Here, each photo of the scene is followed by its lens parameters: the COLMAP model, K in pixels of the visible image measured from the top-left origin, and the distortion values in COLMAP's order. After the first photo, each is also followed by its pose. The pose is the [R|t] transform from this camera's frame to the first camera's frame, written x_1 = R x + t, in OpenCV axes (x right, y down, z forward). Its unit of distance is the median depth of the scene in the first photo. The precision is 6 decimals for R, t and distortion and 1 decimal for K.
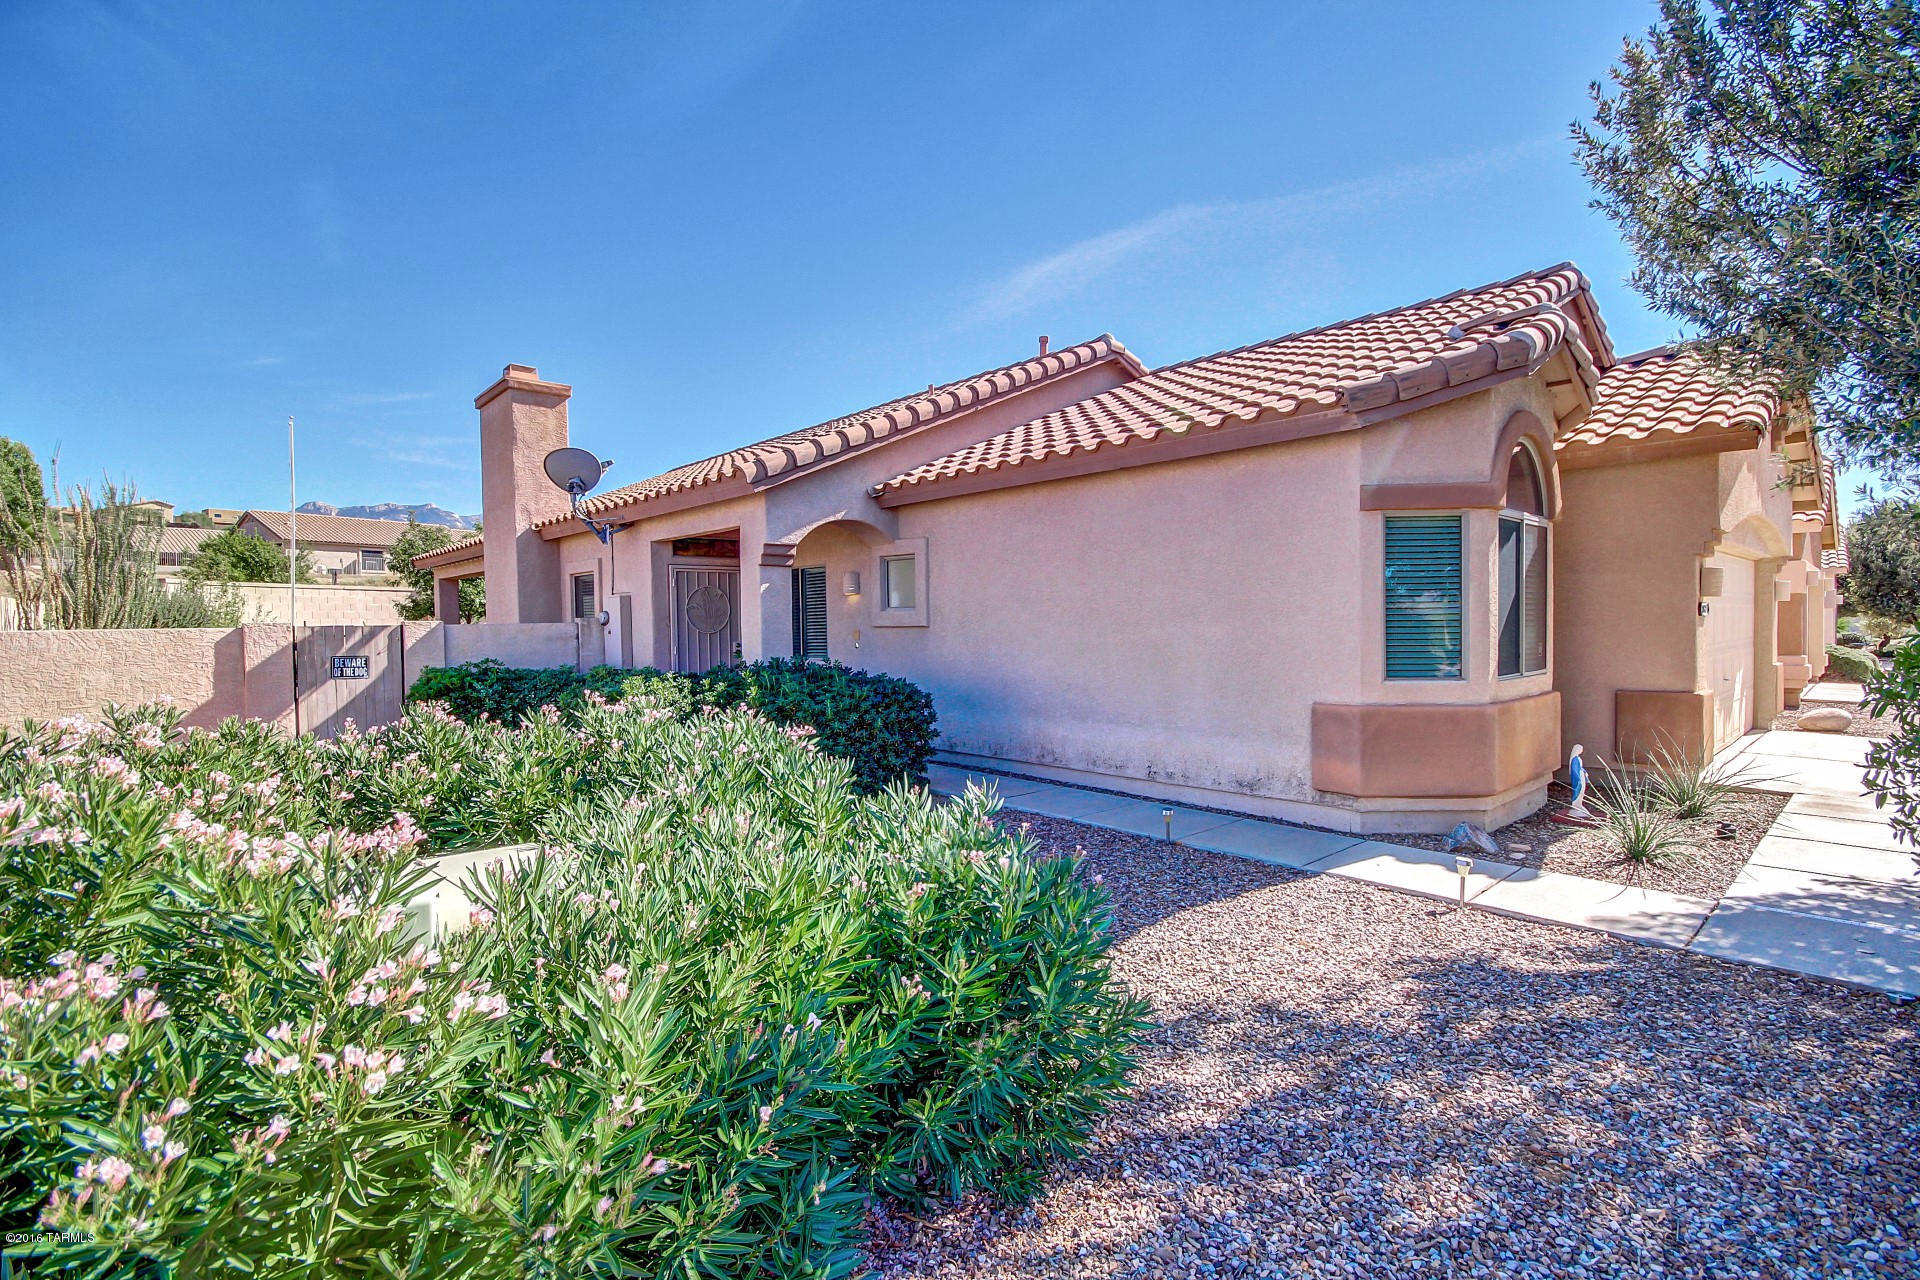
lens RADIAL K [[890.5, 0, 958.7], [0, 890.5, 634.0], [0, 0, 1]] dist [0.007807, -0.007253]
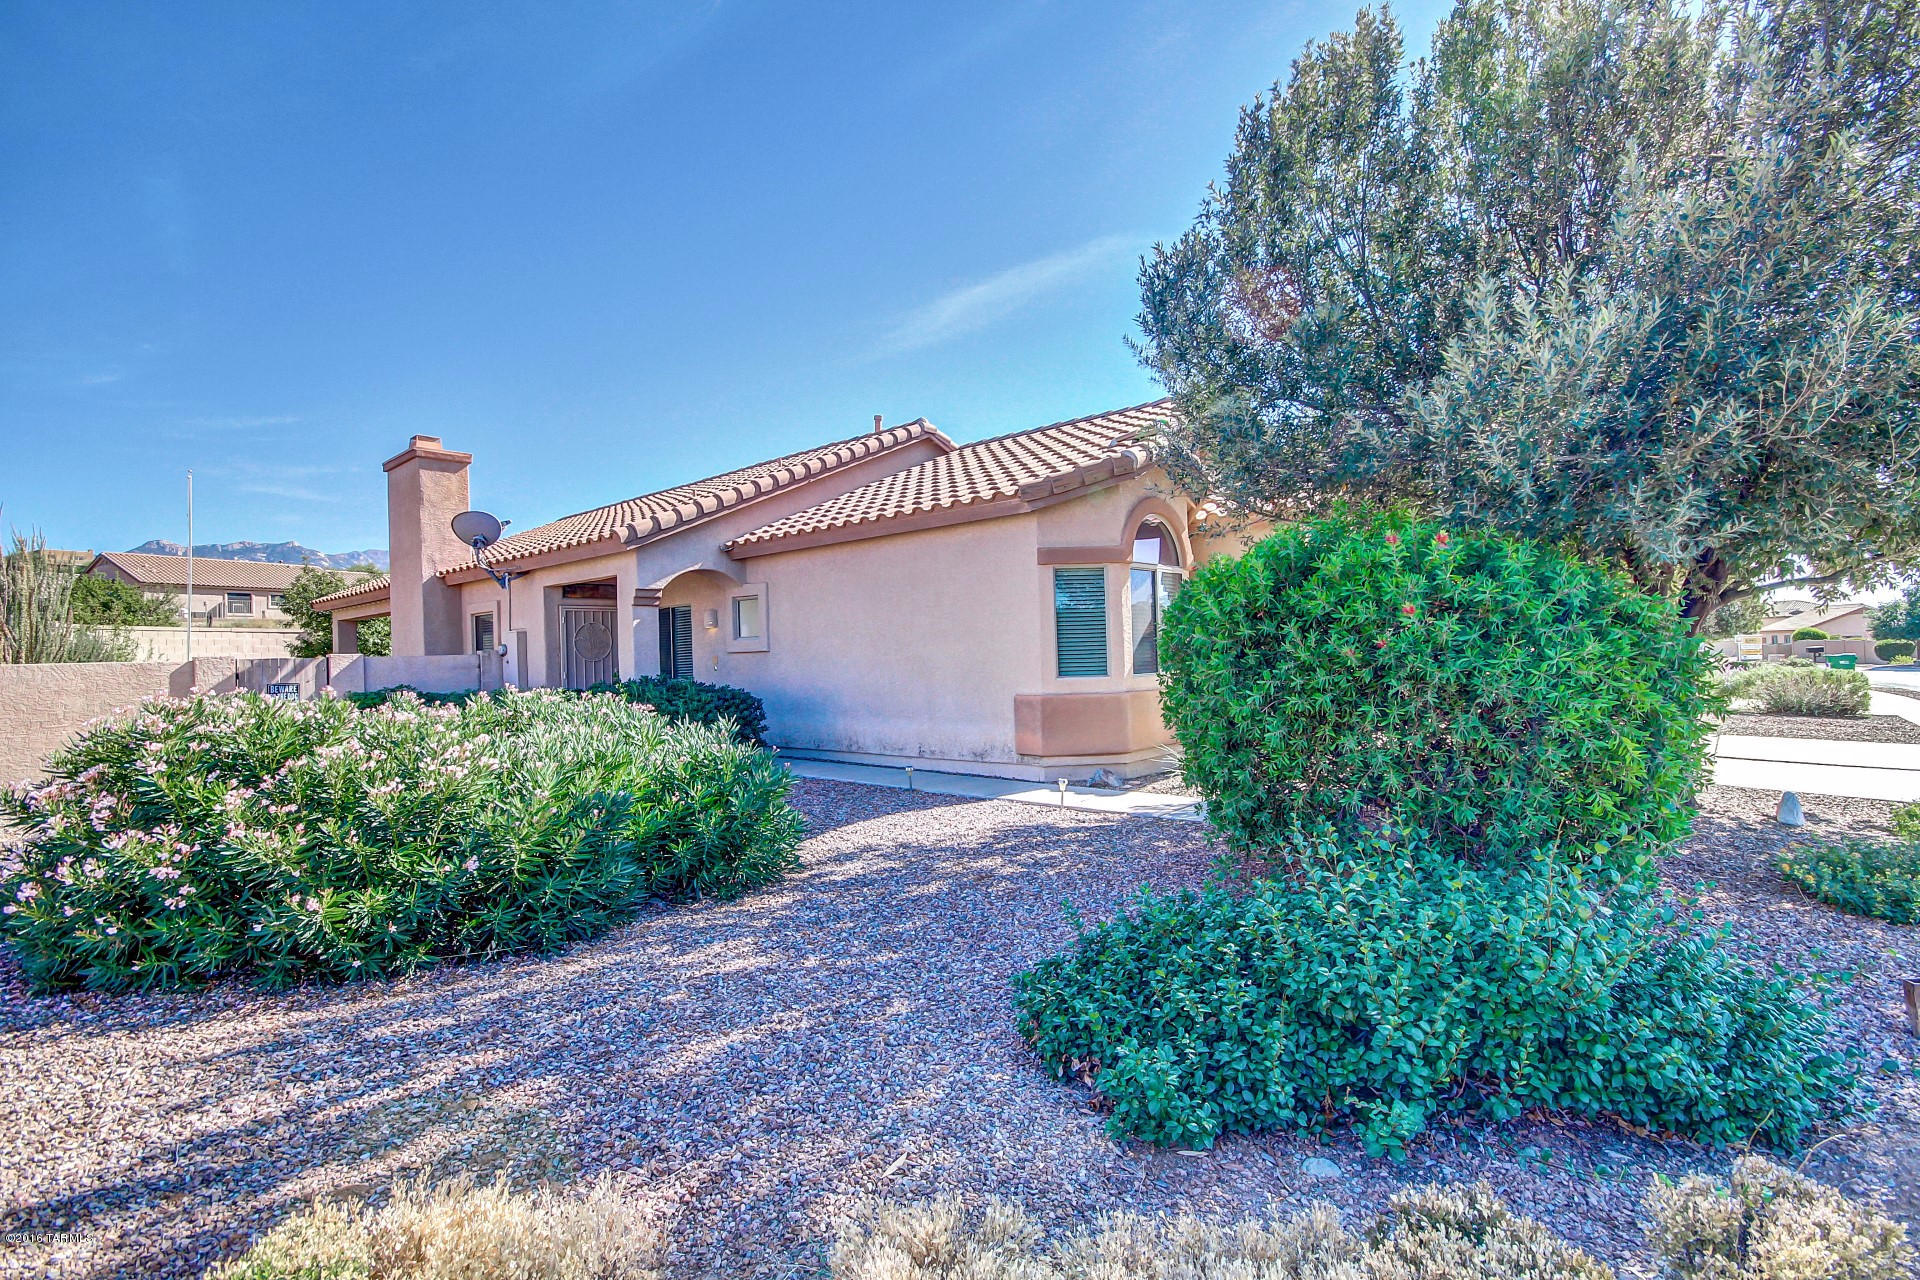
lens RADIAL K [[890.5, 0, 957.7], [0, 890.5, 642.8], [0, 0, 1]] dist [0.007807, -0.007253]
pose [[0.994267, -0.014313, 0.105966, 0.095890], [0.017596, 0.999391, -0.030118, 0.021823], [-0.105470, 0.031810, 0.993914, -0.294821]]
